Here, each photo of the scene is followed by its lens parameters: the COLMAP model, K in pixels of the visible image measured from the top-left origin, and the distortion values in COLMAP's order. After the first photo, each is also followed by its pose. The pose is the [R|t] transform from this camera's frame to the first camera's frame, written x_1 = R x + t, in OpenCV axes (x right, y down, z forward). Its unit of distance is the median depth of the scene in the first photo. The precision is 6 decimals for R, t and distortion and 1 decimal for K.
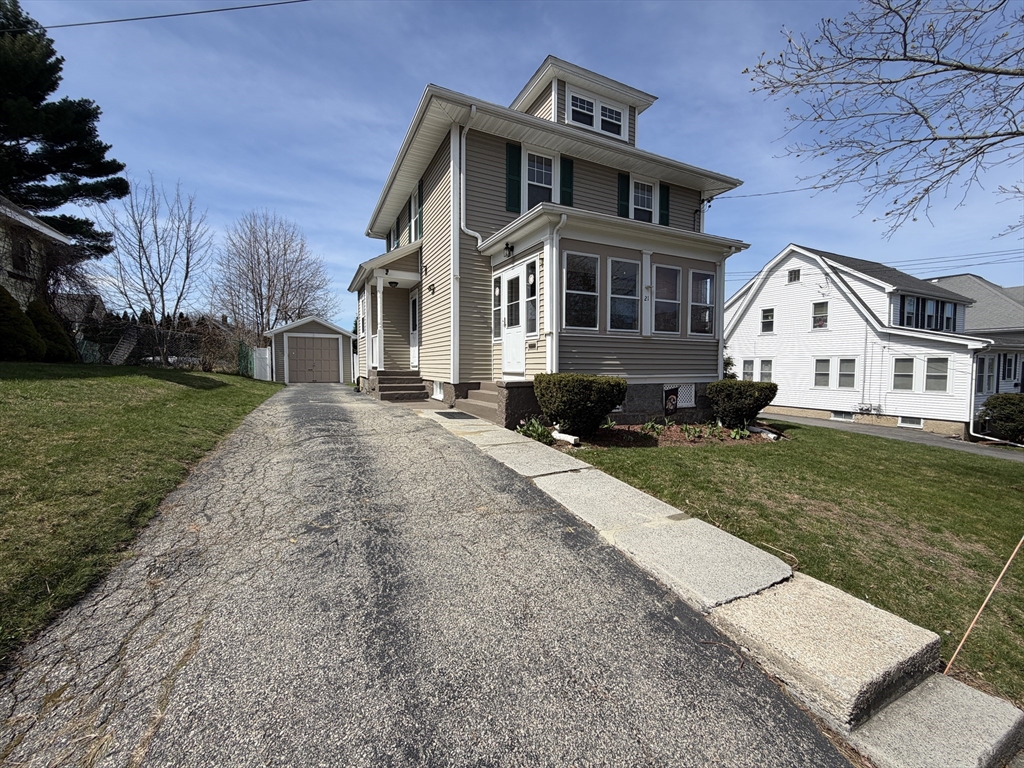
lens RADIAL K [[408.6, 0, 511.2], [0, 408.6, 384.2], [0, 0, 1]] dist [0.000127, -0.000490]
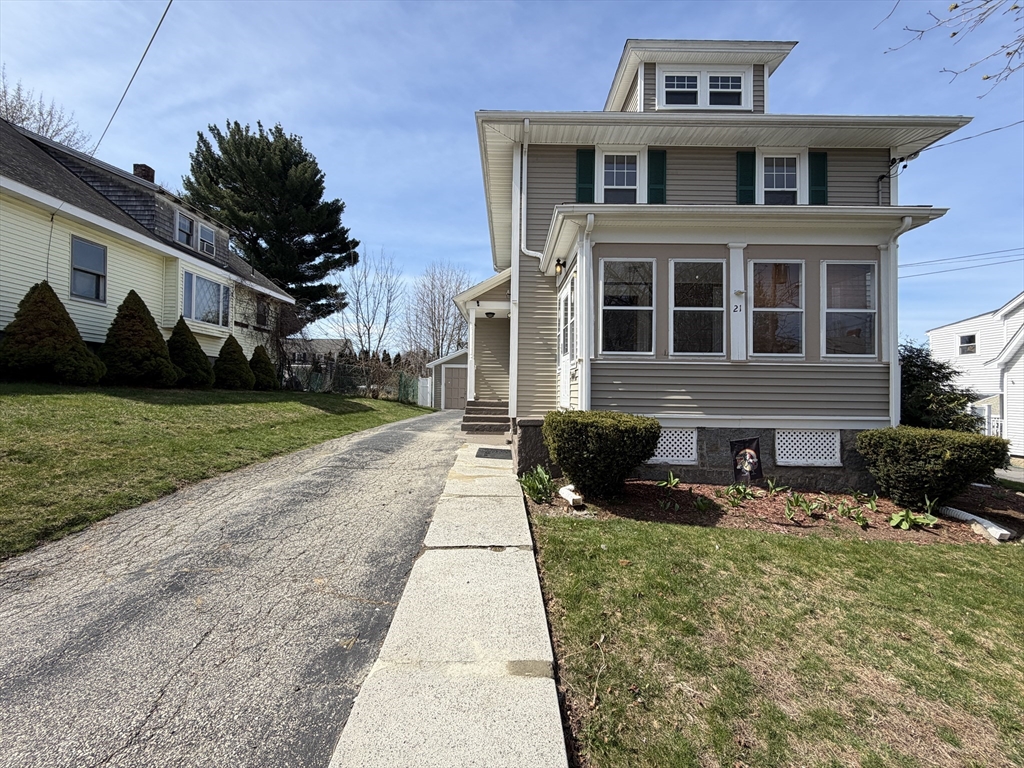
lens RADIAL K [[408.6, 0, 510.1], [0, 408.6, 384.5], [0, 0, 1]] dist [0.000127, -0.000490]
pose [[0.897300, 0.000340, -0.441422, 0.270677], [-0.029734, 0.997775, -0.059673, -0.020990], [0.440420, 0.066670, 0.895313, 0.178844]]
